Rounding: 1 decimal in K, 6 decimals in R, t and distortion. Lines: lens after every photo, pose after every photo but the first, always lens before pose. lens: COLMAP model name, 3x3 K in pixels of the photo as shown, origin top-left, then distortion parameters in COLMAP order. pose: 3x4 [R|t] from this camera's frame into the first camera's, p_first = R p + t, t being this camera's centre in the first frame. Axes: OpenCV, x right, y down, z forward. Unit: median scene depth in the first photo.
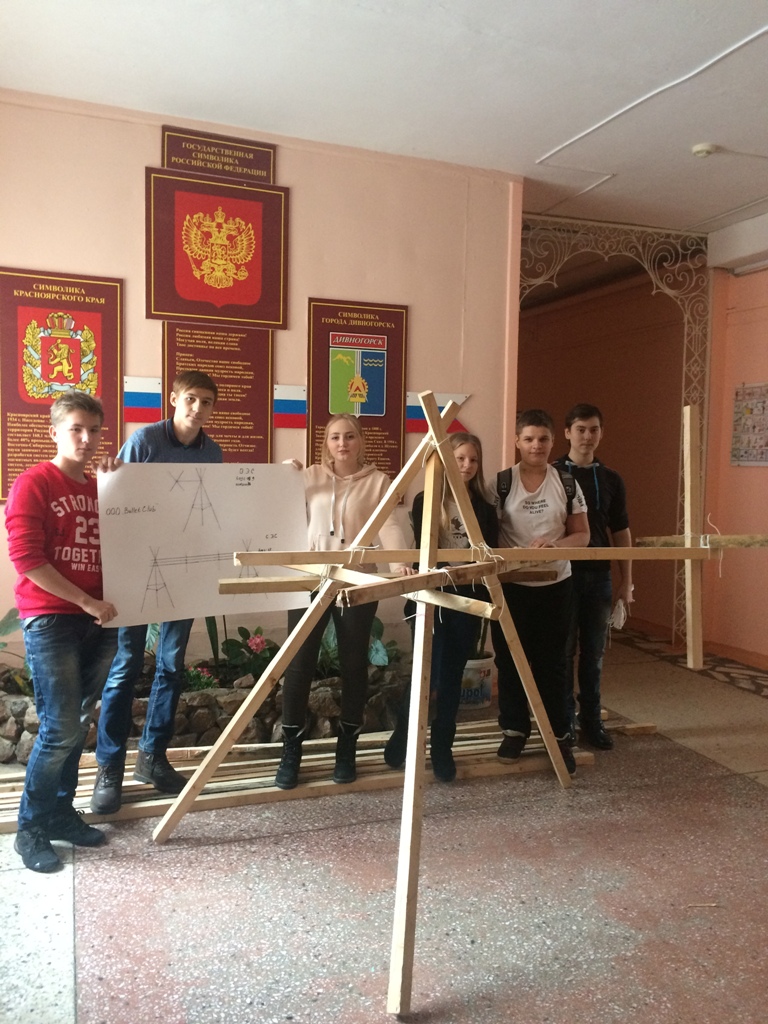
lens RADIAL K [[869.9, 0, 384.0], [0, 869.9, 512.0], [0, 0, 1]] dist [0.095743, -0.130488]
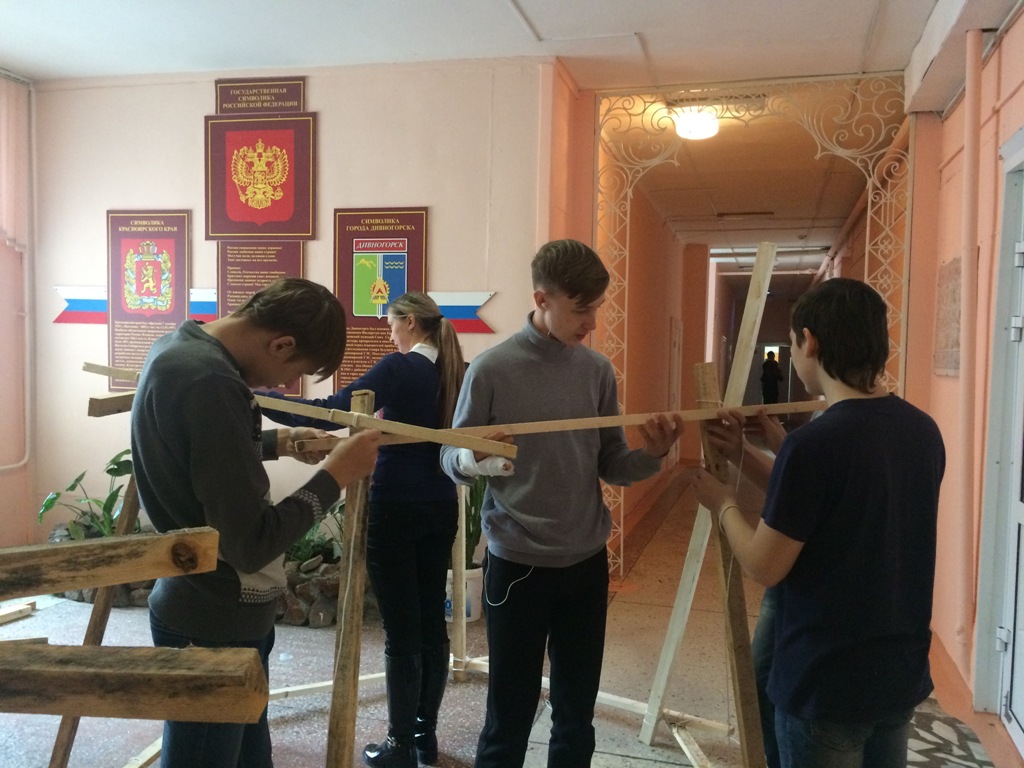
lens RADIAL K [[869.9, 0, 512.0], [0, 869.9, 384.0], [0, 0, 1]] dist [0.095743, -0.130488]
pose [[0.809241, 0.017280, -0.587222, 0.758462], [-0.049254, 0.998044, -0.038508, 0.000878], [0.585408, 0.060086, 0.808509, 0.281074]]
